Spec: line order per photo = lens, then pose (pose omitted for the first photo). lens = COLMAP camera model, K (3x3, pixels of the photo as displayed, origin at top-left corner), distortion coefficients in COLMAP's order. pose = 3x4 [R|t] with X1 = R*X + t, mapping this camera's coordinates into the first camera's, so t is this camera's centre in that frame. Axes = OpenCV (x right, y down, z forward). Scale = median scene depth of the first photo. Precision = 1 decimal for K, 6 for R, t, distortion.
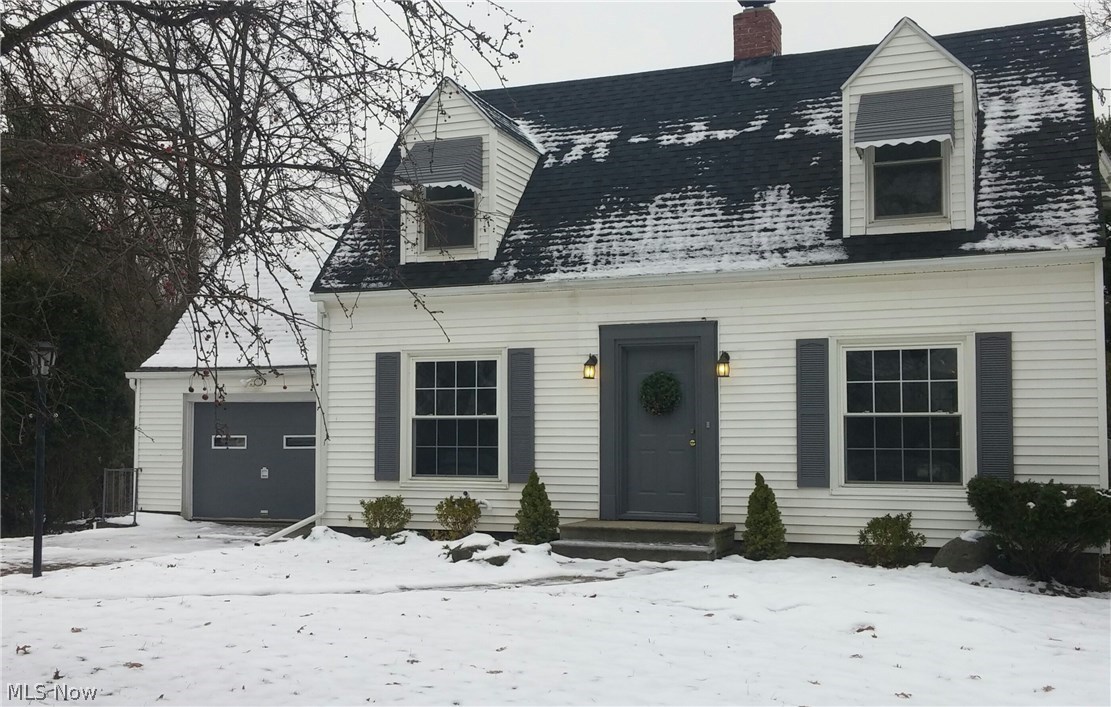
lens RADIAL K [[1135.9, 0, 555.5], [0, 1135.9, 353.5], [0, 0, 1]] dist [-0.004154, -0.007032]
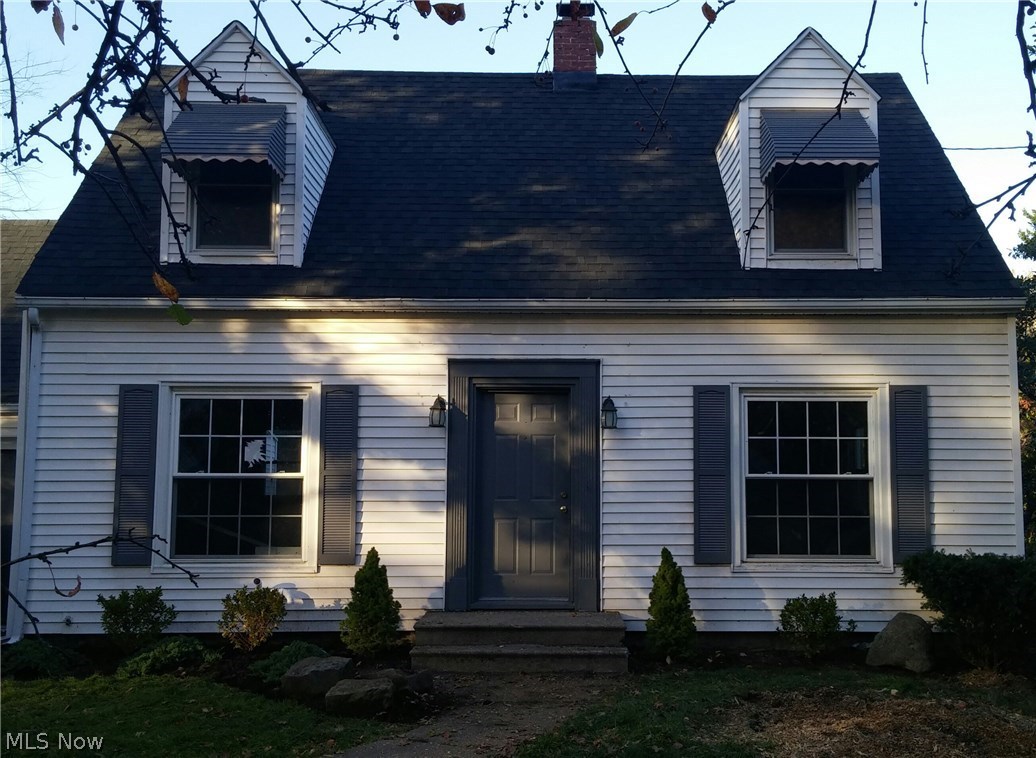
lens RADIAL K [[1057.3, 0, 518.0], [0, 1057.3, 379.0], [0, 0, 1]] dist [0.026407, 0.013375]
pose [[0.924033, 0.048180, 0.379266, -0.197633], [-0.027259, 0.997806, -0.060342, 0.032756], [-0.381341, 0.045419, 0.923318, 0.322634]]
